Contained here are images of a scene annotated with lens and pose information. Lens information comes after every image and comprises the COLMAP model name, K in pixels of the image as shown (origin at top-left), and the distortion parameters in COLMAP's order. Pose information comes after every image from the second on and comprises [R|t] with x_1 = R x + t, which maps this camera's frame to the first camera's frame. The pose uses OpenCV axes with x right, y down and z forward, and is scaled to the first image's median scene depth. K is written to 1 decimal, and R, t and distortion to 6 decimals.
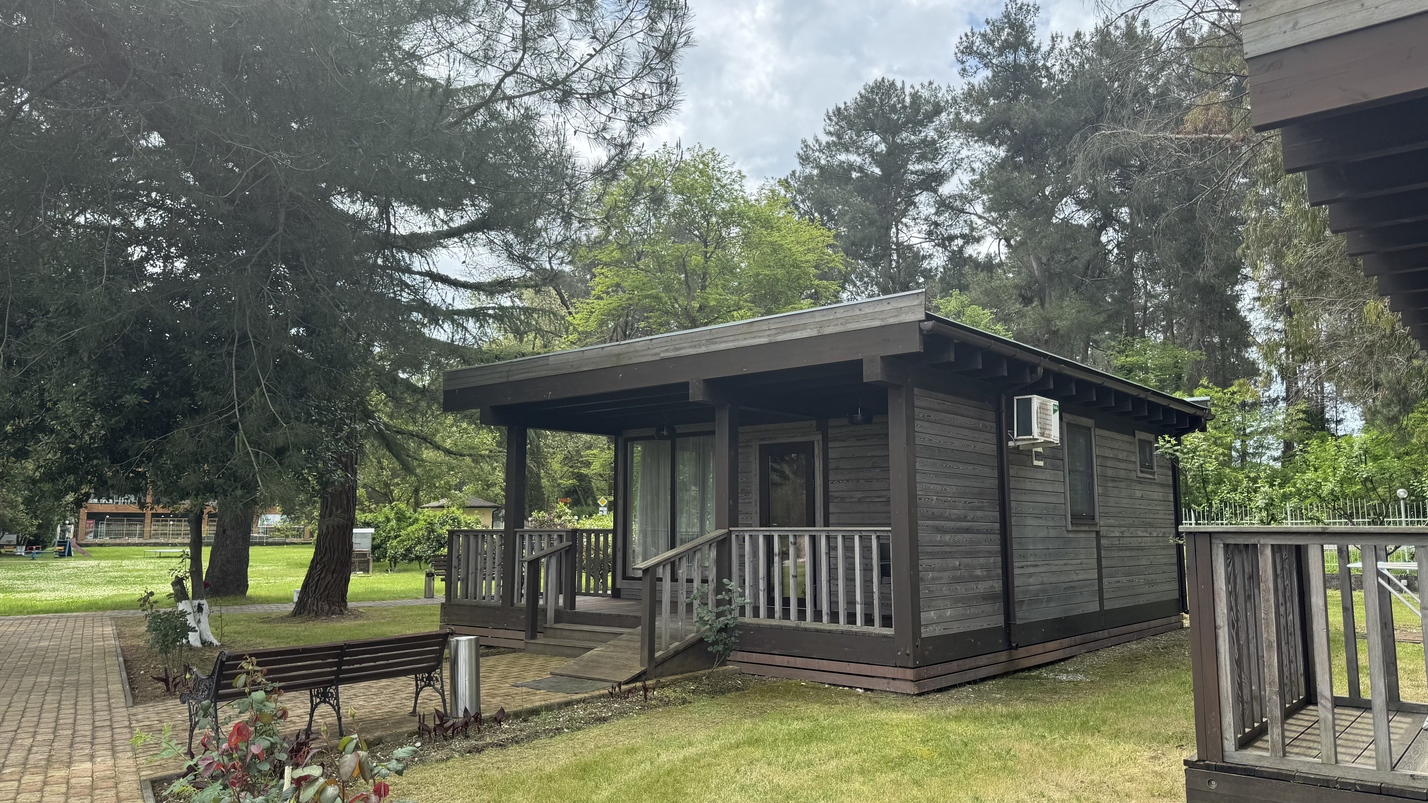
lens RADIAL K [[999.0, 0, 714.0], [0, 999.0, 401.5], [0, 0, 1]] dist [0.071103, -0.003816]
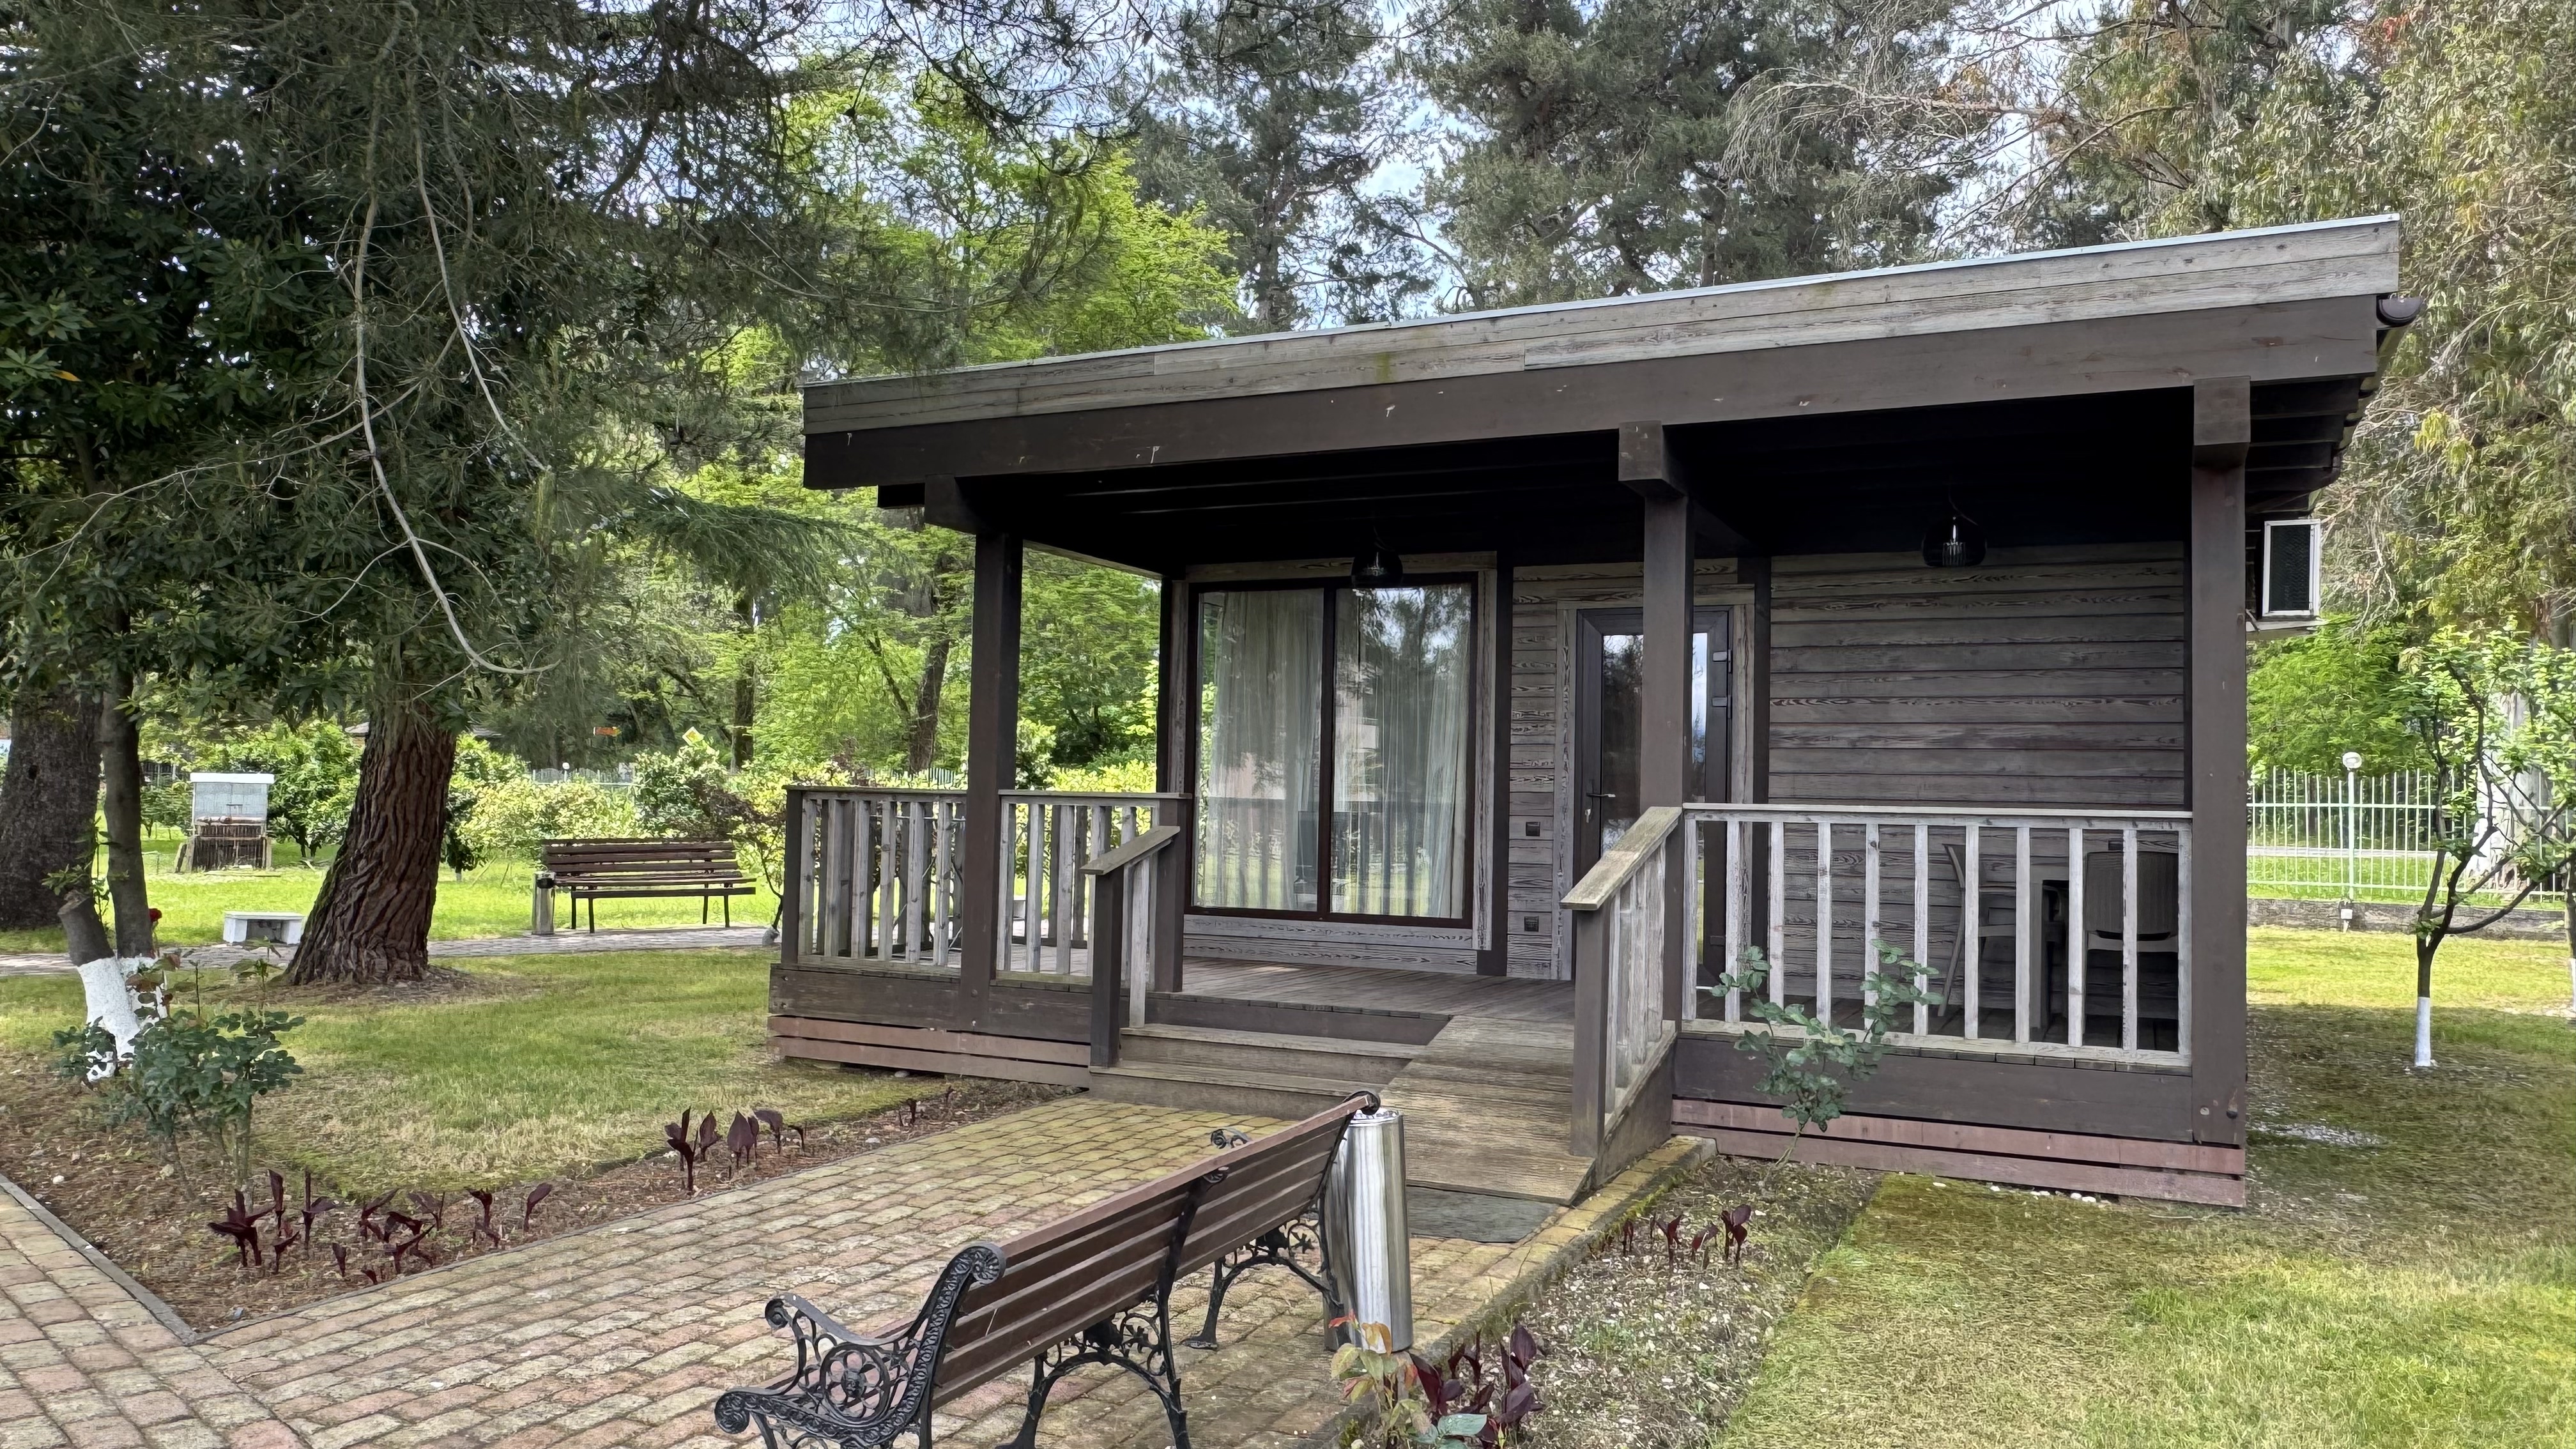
lens RADIAL K [[1803.1, 0, 1288.0], [0, 1803.1, 724.5], [0, 0, 1]] dist [-0.010767, 0.002298]
pose [[0.971210, 0.034372, 0.235732, -0.196640], [-0.054246, 0.995449, 0.078344, 0.029335], [-0.231966, -0.088876, 0.968655, 0.210346]]
